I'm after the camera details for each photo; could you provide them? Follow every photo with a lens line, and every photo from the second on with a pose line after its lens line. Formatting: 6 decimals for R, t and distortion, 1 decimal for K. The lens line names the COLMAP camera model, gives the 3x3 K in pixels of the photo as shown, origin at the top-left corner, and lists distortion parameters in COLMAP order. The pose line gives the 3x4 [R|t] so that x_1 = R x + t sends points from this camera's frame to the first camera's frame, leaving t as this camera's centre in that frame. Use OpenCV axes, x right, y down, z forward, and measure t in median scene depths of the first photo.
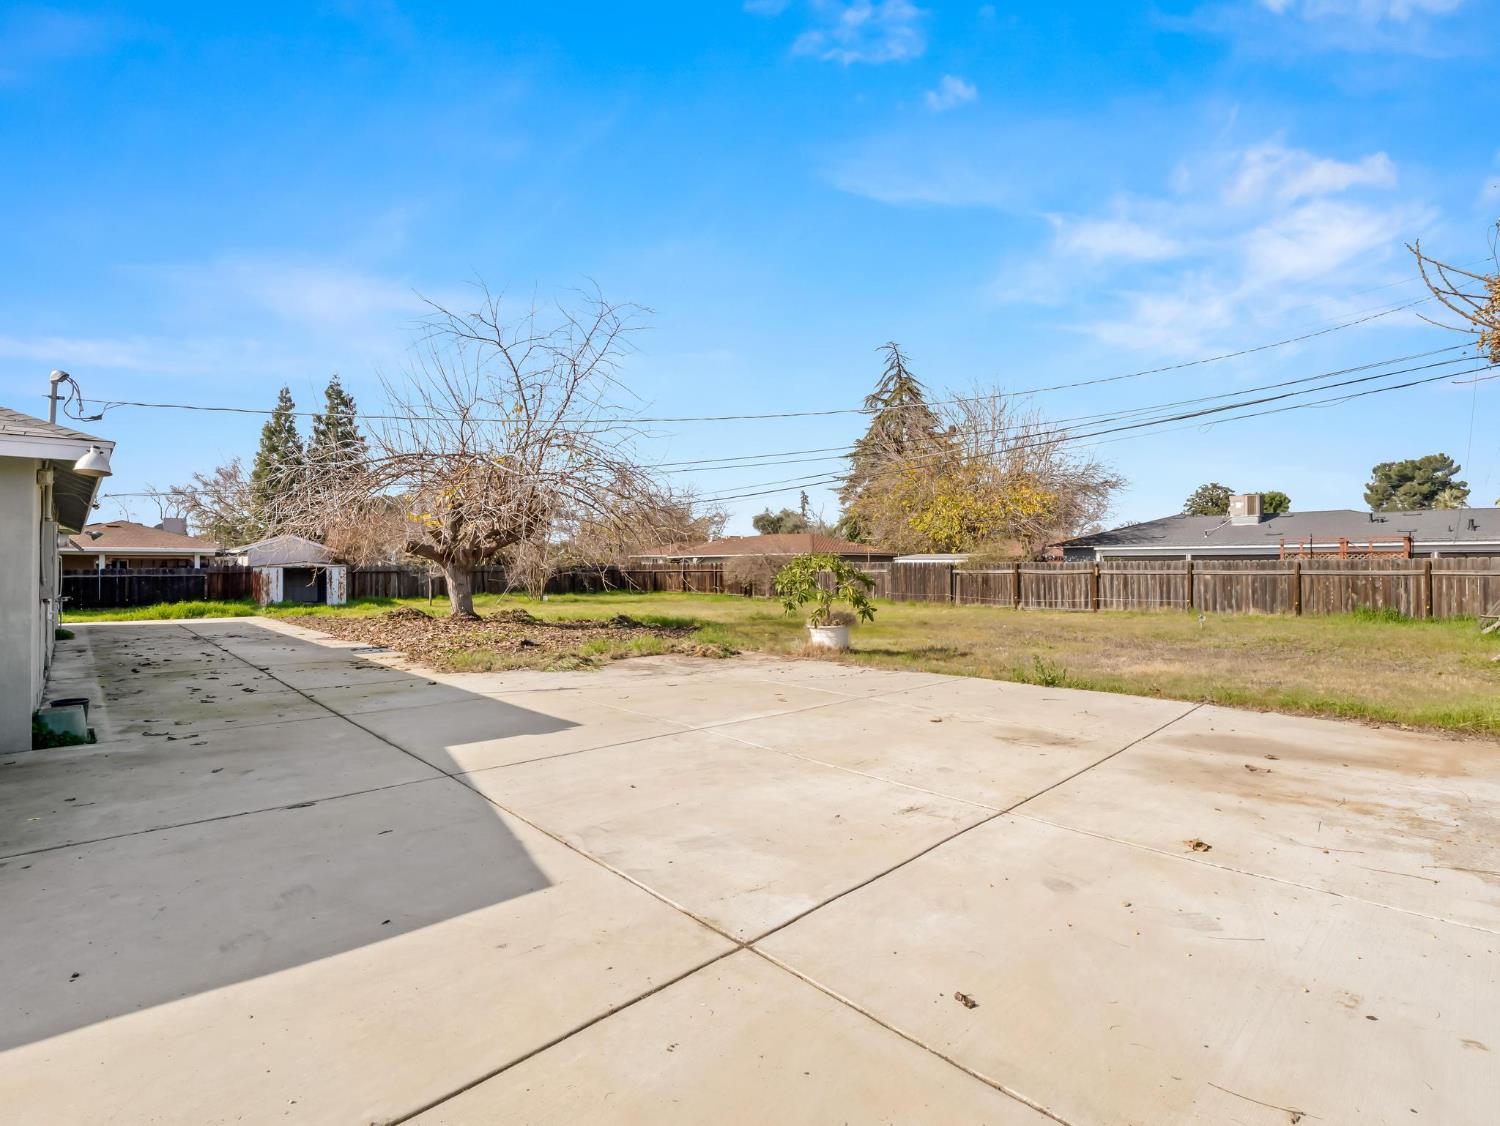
lens RADIAL K [[732.8, 0, 742.5], [0, 732.8, 561.3], [0, 0, 1]] dist [-0.016861, 0.000070]
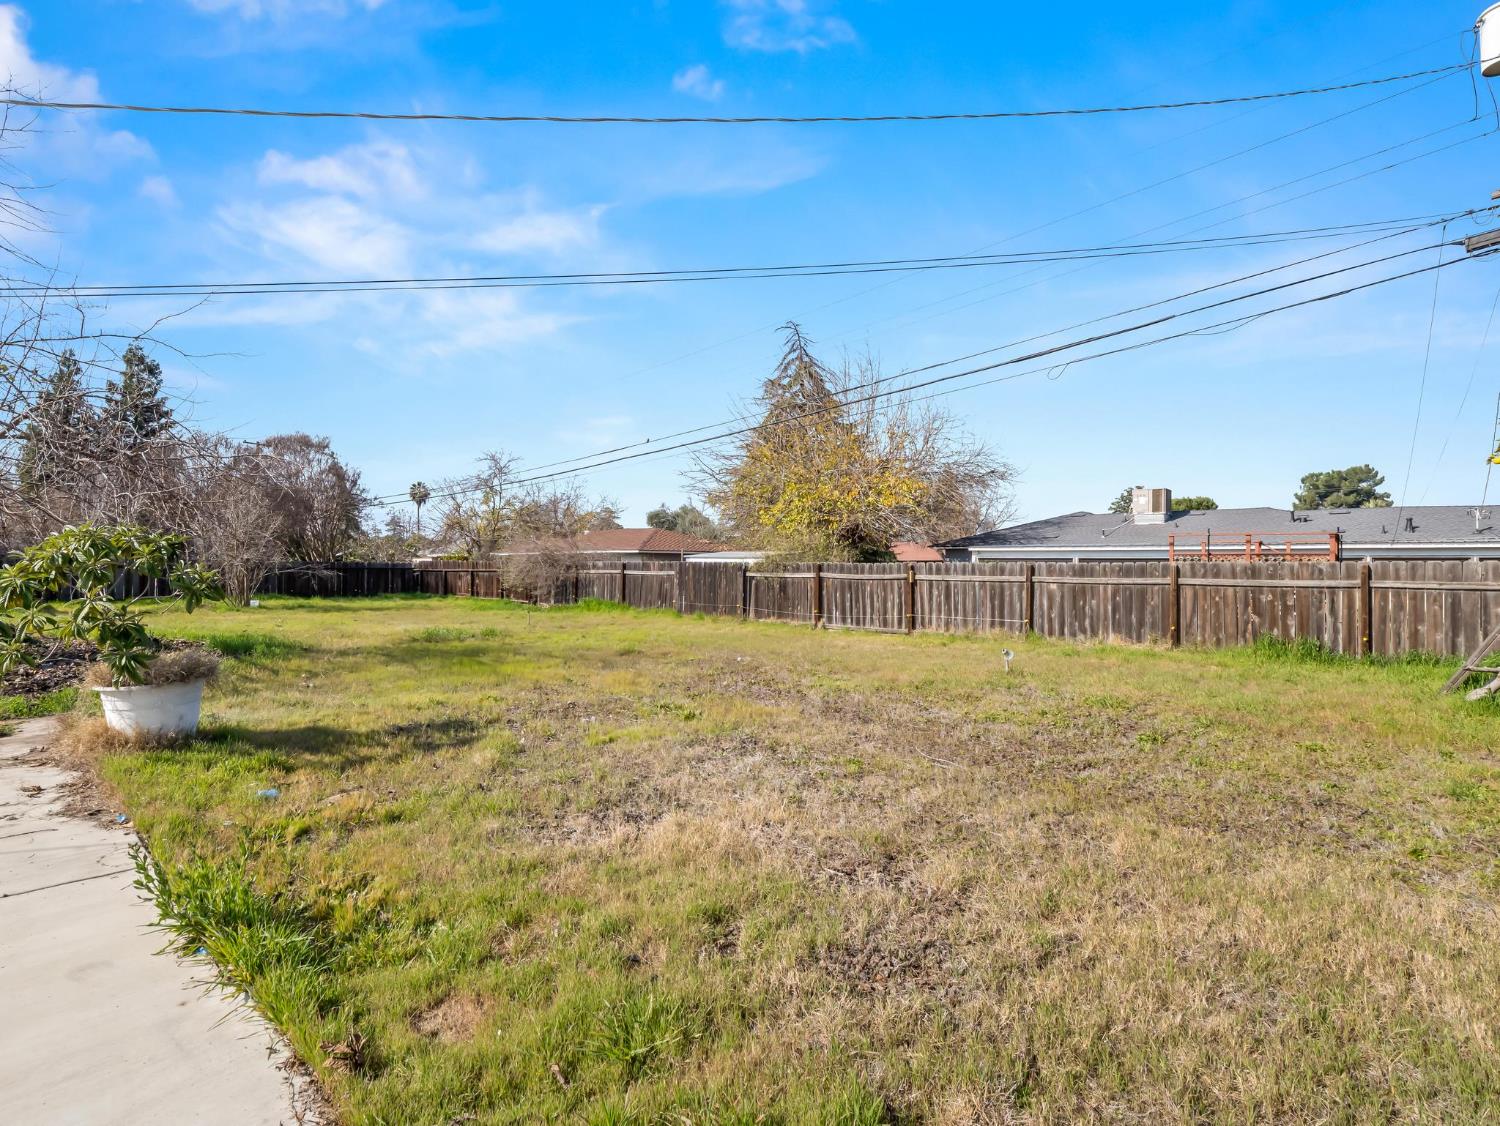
lens RADIAL K [[726.3, 0, 744.6], [0, 726.3, 552.5], [0, 0, 1]] dist [-0.012828, -0.001008]
pose [[0.998239, 0.013749, 0.057699, 0.243700], [-0.012899, 0.999803, -0.015075, 0.002932], [-0.057895, 0.014304, 0.998220, 0.265001]]
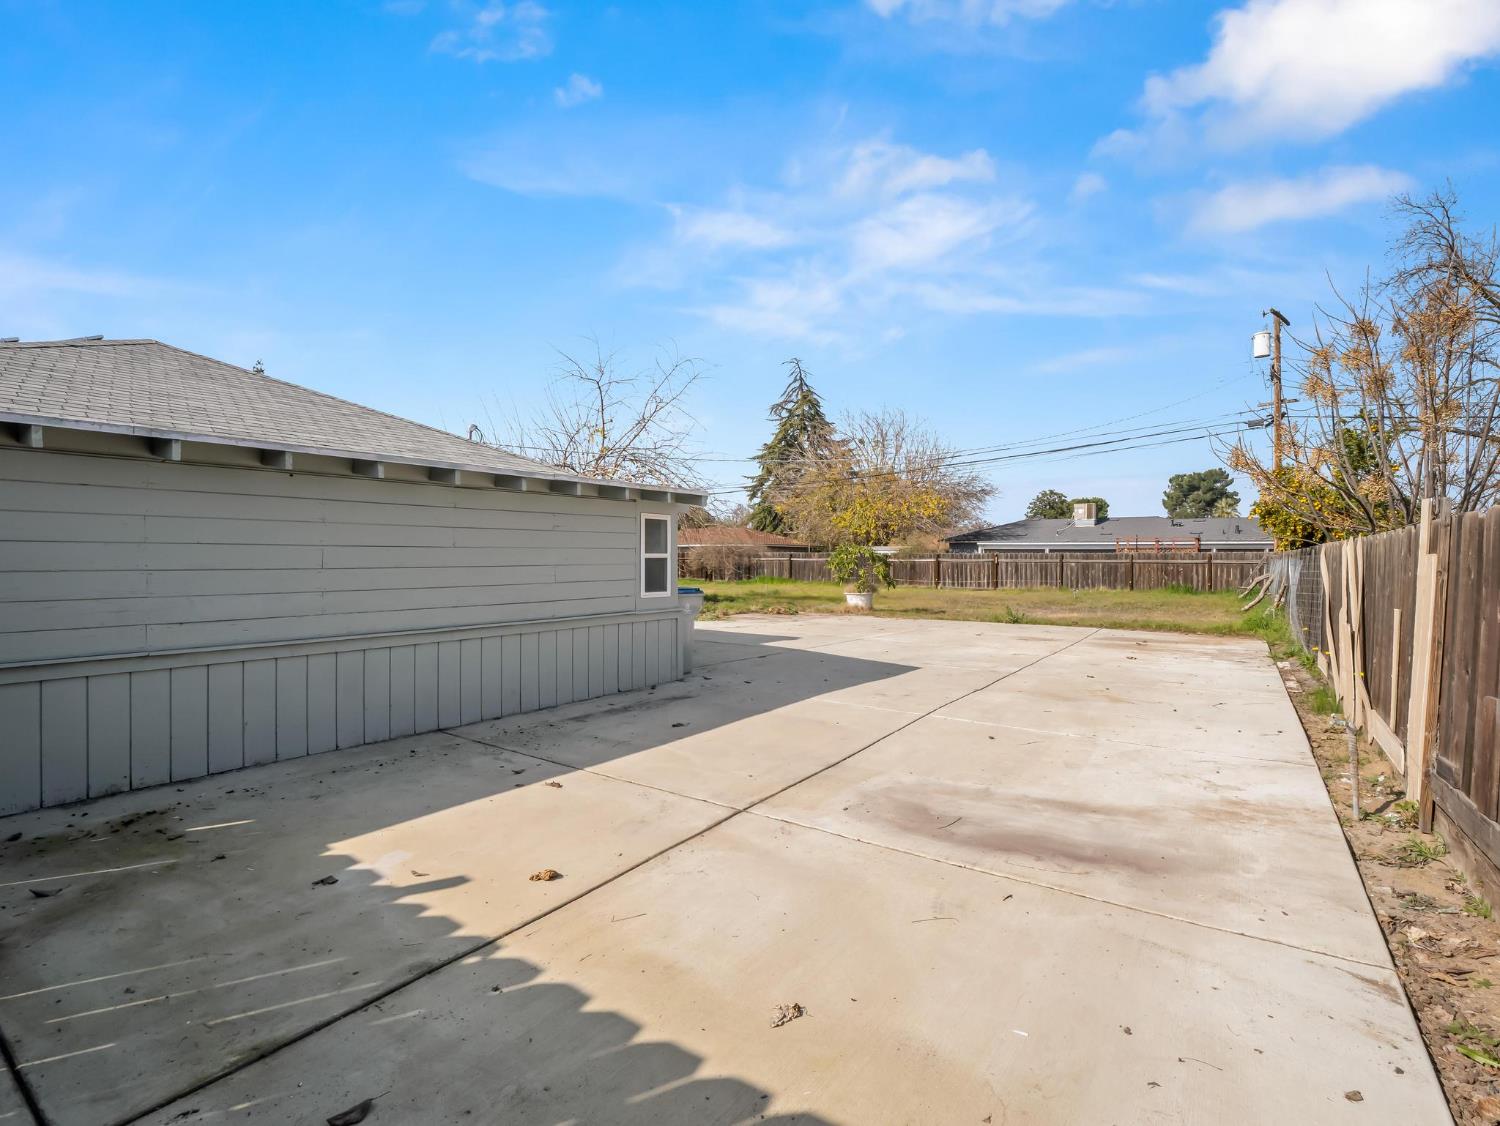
lens RADIAL K [[726.3, 0, 744.6], [0, 726.3, 552.5], [0, 0, 1]] dist [-0.012828, -0.001008]
pose [[0.982375, 0.009255, 0.186692, -0.197216], [-0.009085, 0.999957, -0.001769, 0.005413], [-0.186700, 0.000042, 0.982417, -0.207471]]
